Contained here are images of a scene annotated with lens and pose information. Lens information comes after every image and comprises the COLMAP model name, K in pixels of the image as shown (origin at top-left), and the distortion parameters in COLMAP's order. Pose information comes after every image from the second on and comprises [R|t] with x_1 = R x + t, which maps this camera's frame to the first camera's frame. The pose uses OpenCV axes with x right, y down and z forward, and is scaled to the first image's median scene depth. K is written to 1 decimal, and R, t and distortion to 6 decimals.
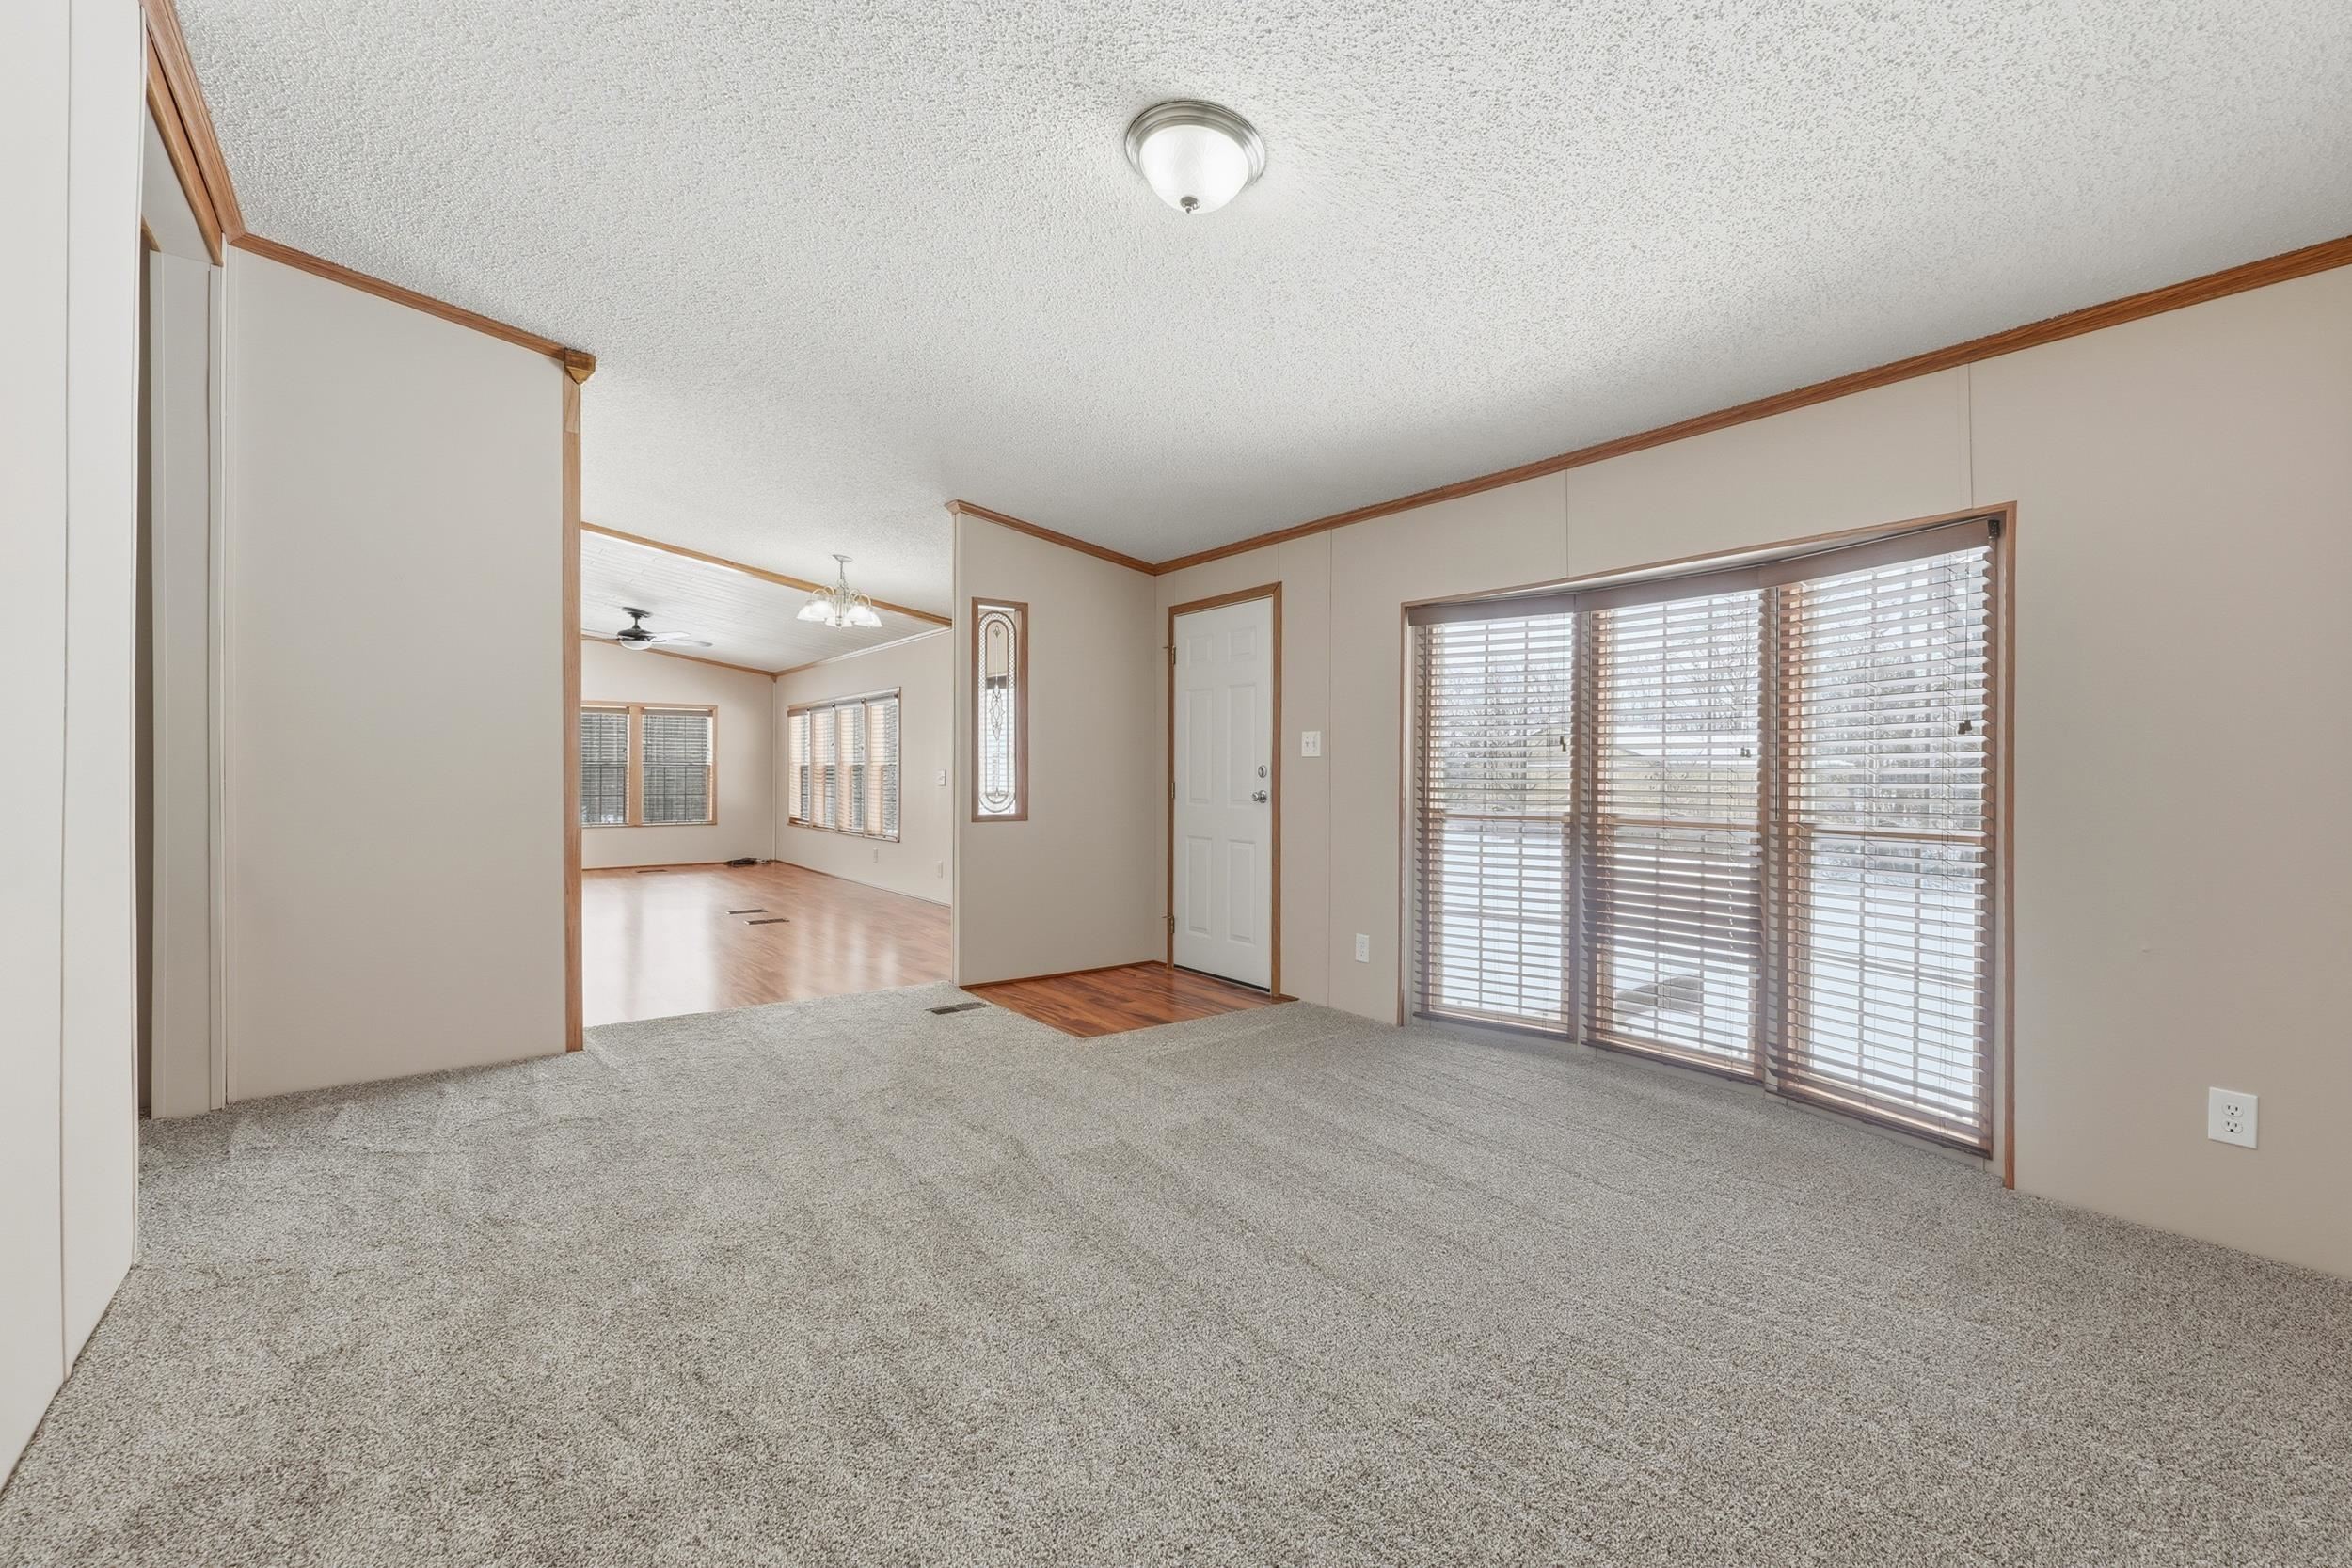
lens RADIAL K [[1005.6, 0, 1166.0], [0, 1005.6, 775.2], [0, 0, 1]] dist [0.001296, 0.000001]
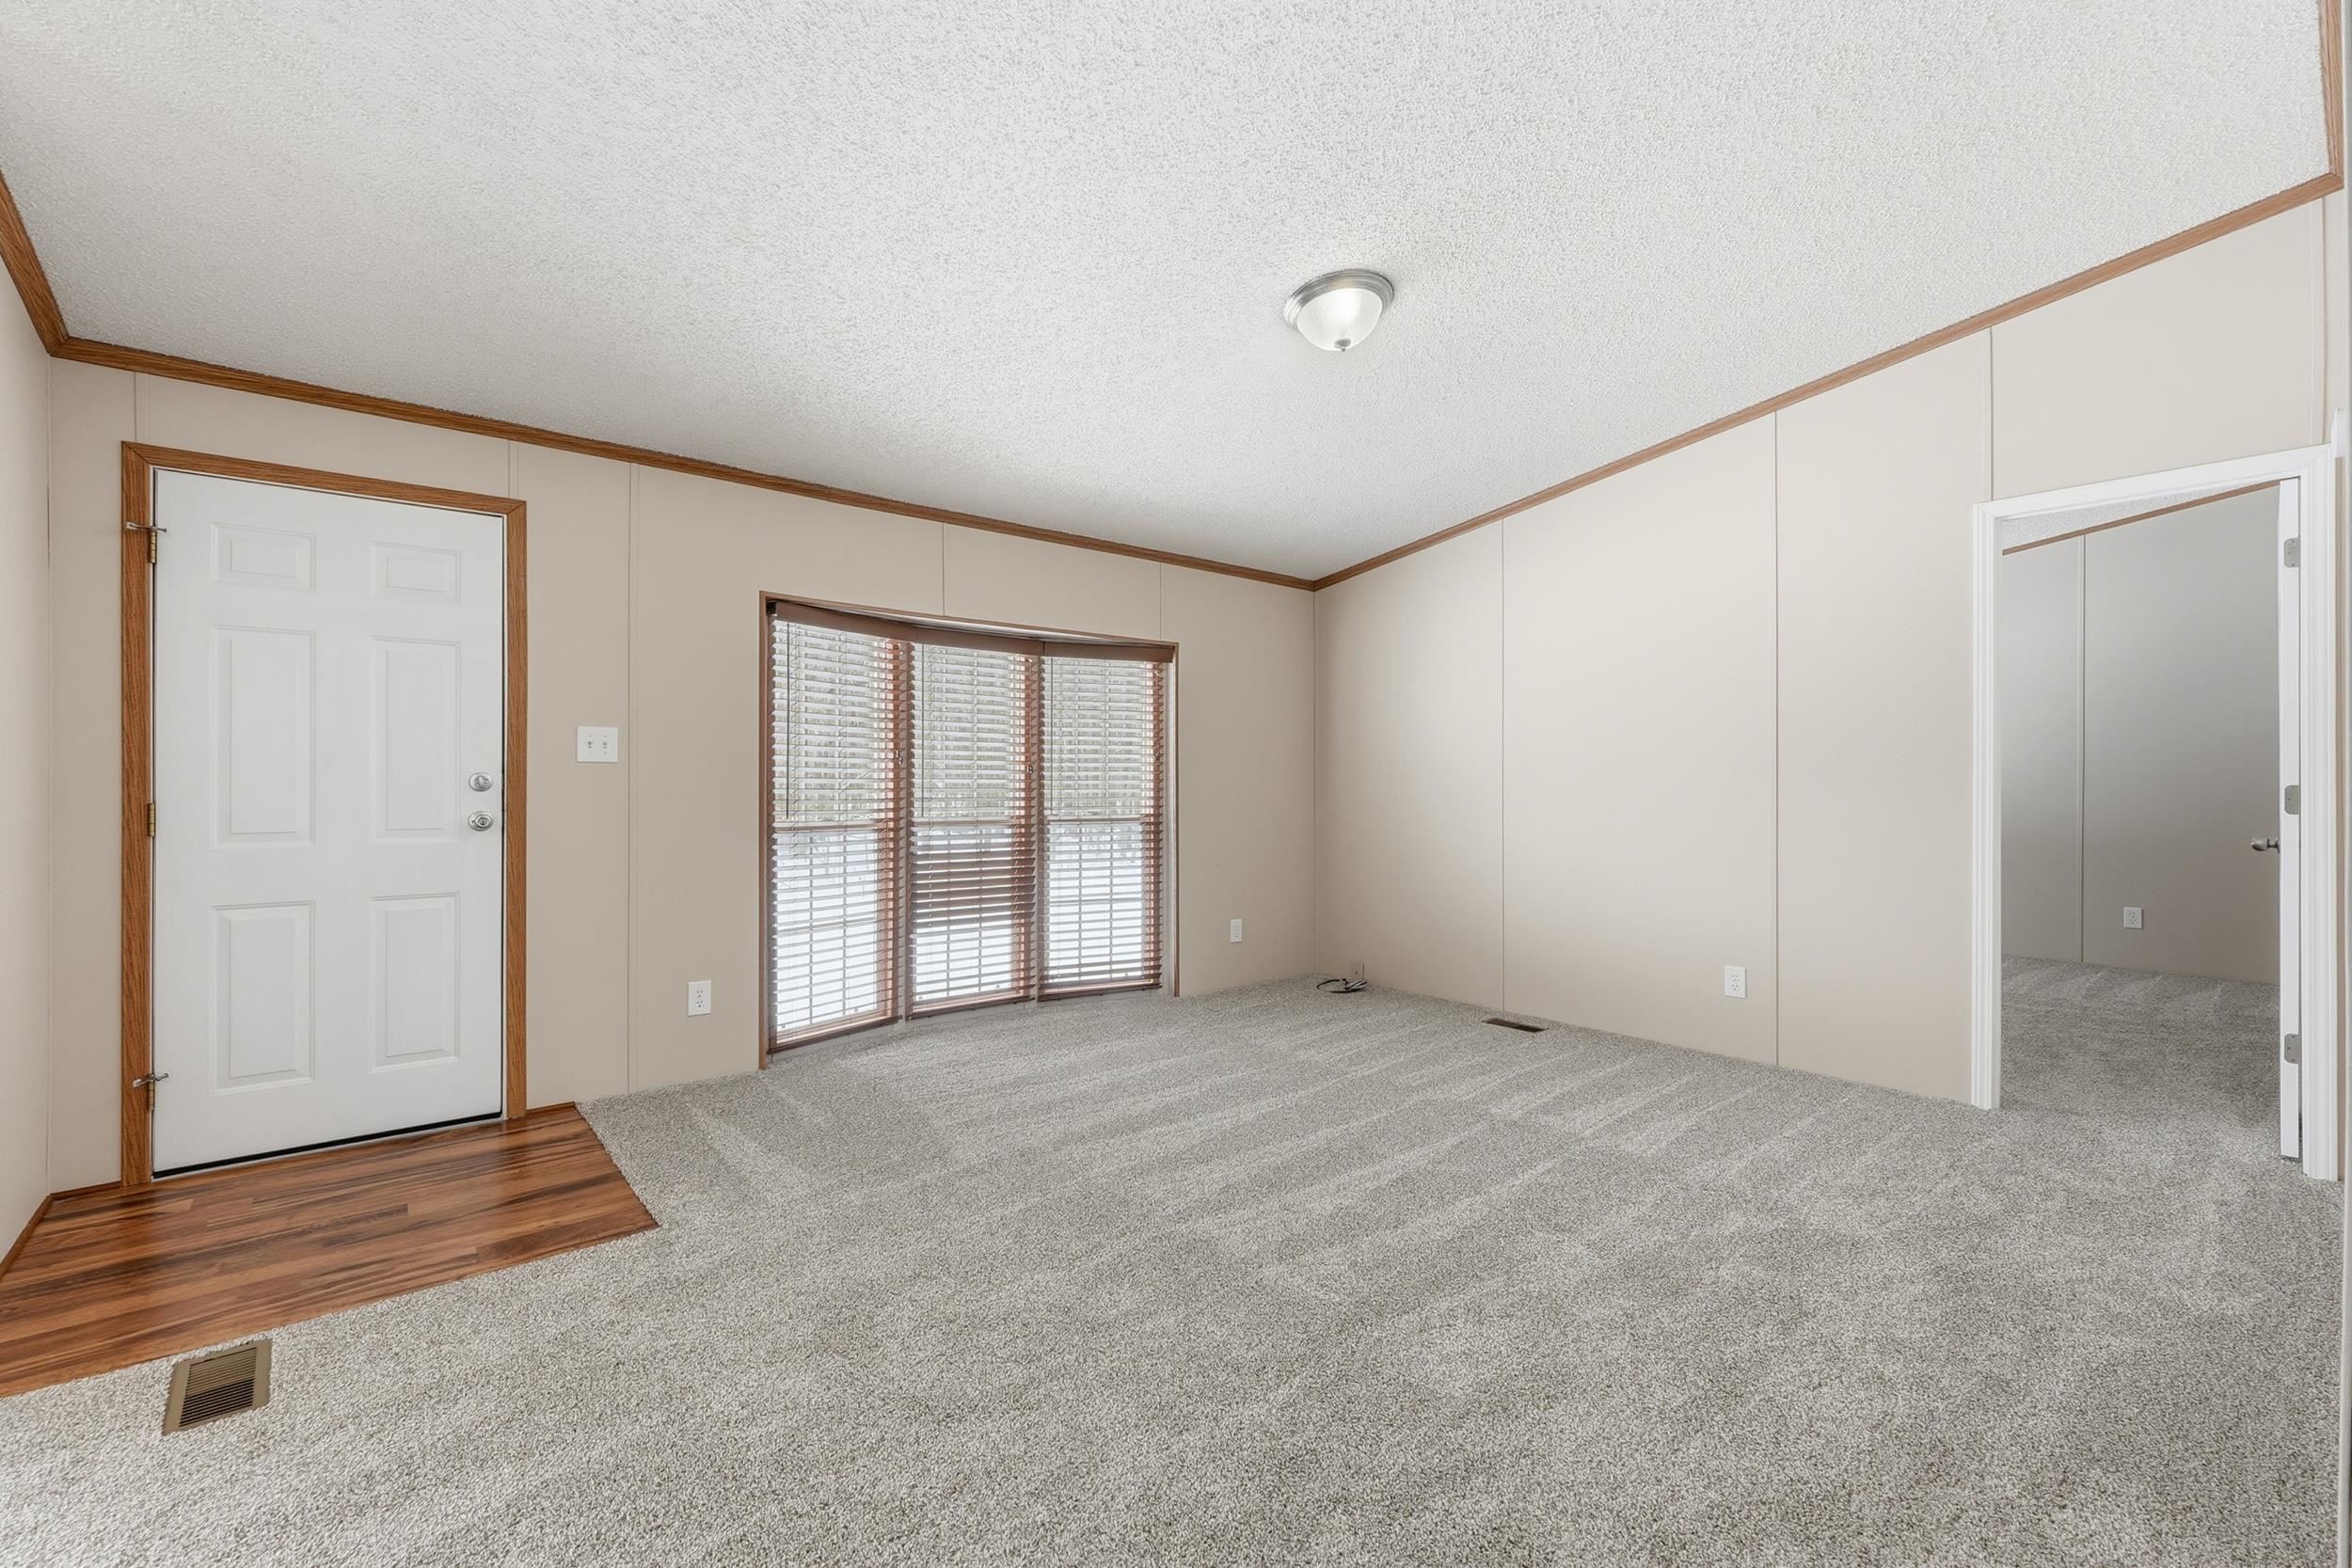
lens RADIAL K [[1005.6, 0, 1166.0], [0, 1005.6, 775.2], [0, 0, 1]] dist [0.001296, 0.000001]
pose [[-0.058536, 0.000821, 0.998285, -0.731590], [0.000933, 0.999999, -0.000768, -0.009347], [-0.998285, 0.000886, -0.058537, 0.759704]]
